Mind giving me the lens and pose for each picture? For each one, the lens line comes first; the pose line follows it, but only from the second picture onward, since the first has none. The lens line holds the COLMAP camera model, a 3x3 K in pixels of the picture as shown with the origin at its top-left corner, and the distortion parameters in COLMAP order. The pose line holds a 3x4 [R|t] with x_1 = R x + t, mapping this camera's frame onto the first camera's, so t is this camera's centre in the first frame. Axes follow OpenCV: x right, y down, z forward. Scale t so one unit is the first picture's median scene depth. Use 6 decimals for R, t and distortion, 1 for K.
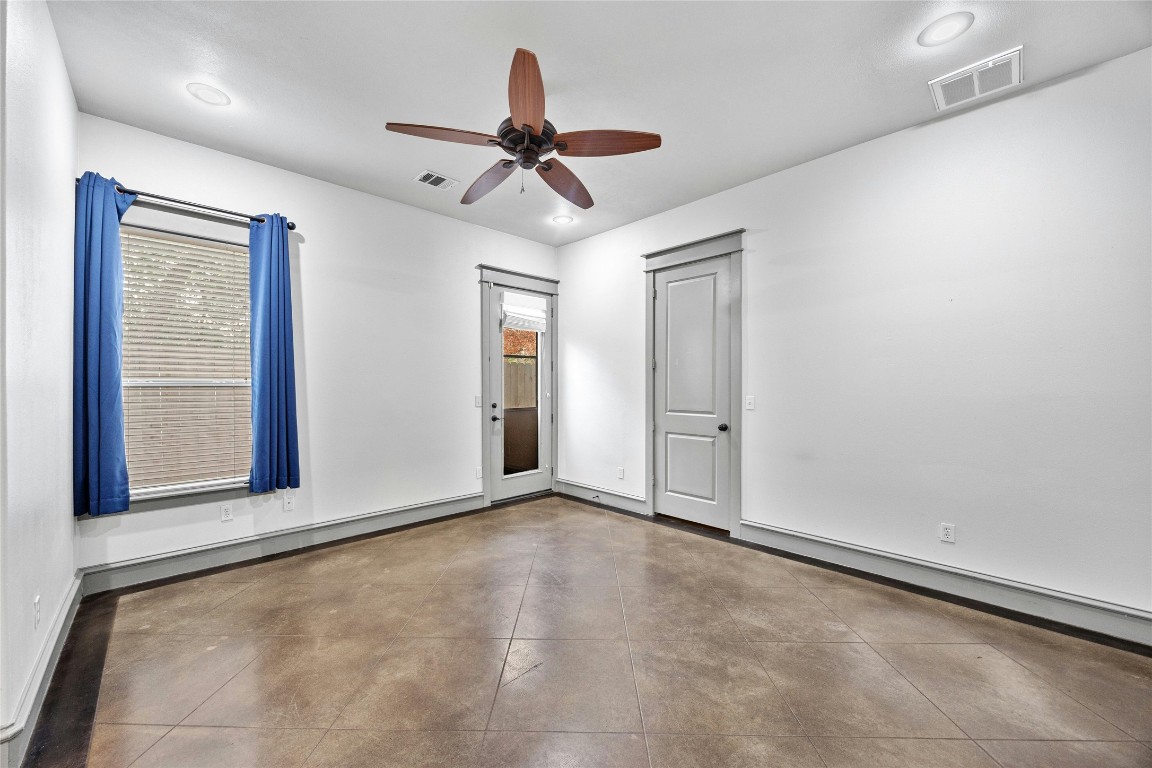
lens RADIAL K [[436.8, 0, 576.0], [0, 436.8, 384.0], [0, 0, 1]] dist [-0.001101, -0.000099]
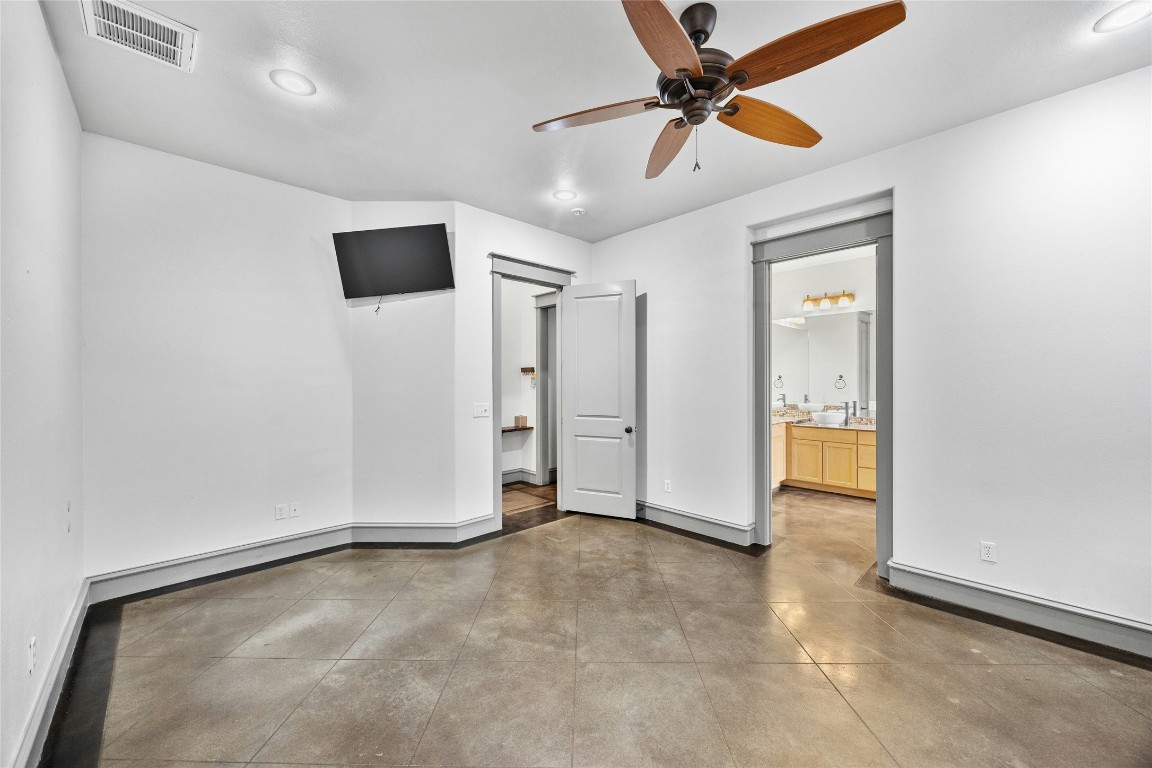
lens RADIAL K [[436.8, 0, 576.0], [0, 436.8, 384.0], [0, 0, 1]] dist [-0.001101, -0.000099]
pose [[-0.999962, 0.006600, 0.005705, 0.112825], [0.006630, 0.999965, 0.005140, -0.046097], [-0.005671, 0.005177, -0.999971, 2.070722]]
